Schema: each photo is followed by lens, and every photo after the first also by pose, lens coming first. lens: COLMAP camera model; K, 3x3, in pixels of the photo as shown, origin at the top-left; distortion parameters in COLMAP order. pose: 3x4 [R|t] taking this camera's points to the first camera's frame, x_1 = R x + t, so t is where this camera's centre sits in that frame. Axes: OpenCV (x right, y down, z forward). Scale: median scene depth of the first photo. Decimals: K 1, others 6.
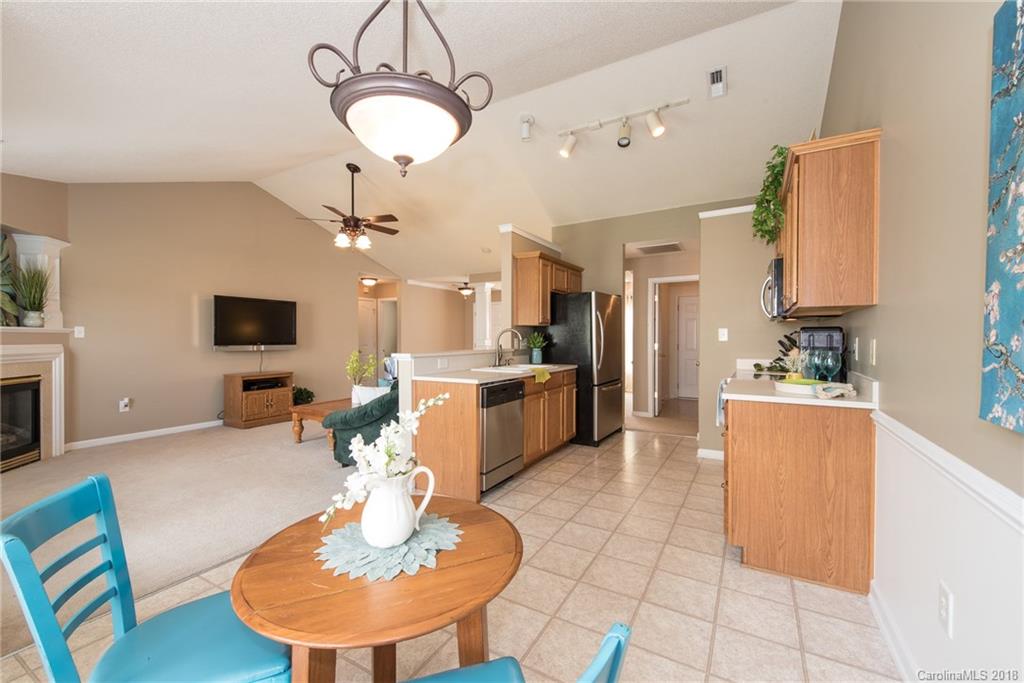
lens RADIAL K [[426.9, 0, 524.7], [0, 426.9, 342.5], [0, 0, 1]] dist [0.001466, -0.001277]
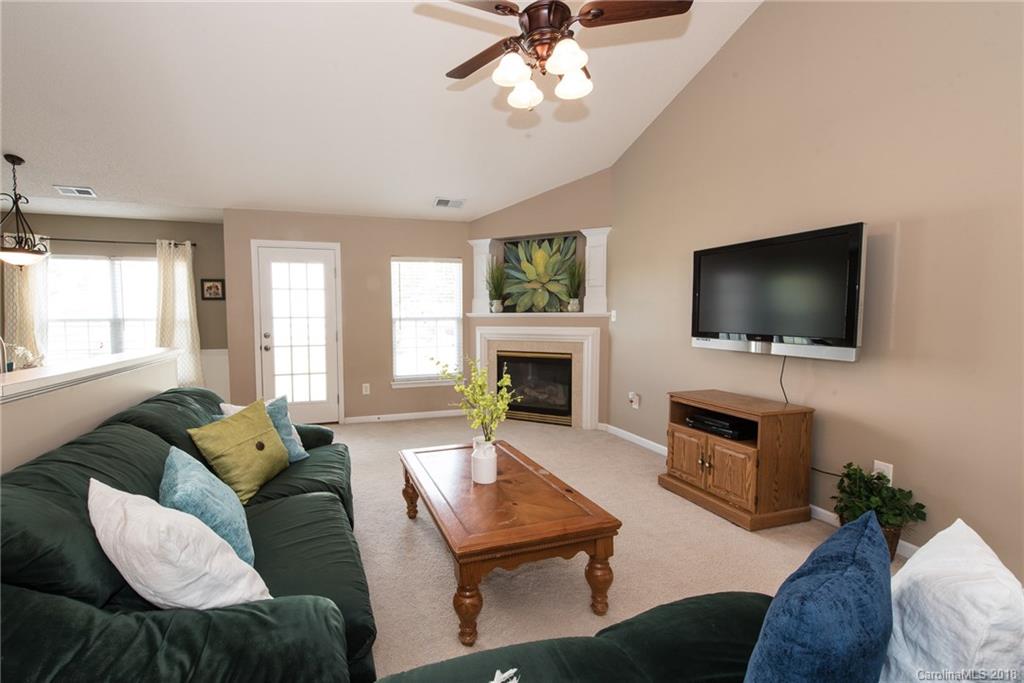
lens RADIAL K [[443.0, 0, 483.7], [0, 443.0, 339.6], [0, 0, 1]] dist [0.004190, -0.000416]
pose [[-0.681864, 0.040980, -0.730330, -0.089790], [-0.006691, 0.998038, 0.062249, -0.031589], [0.731449, 0.047332, -0.680252, 1.492006]]
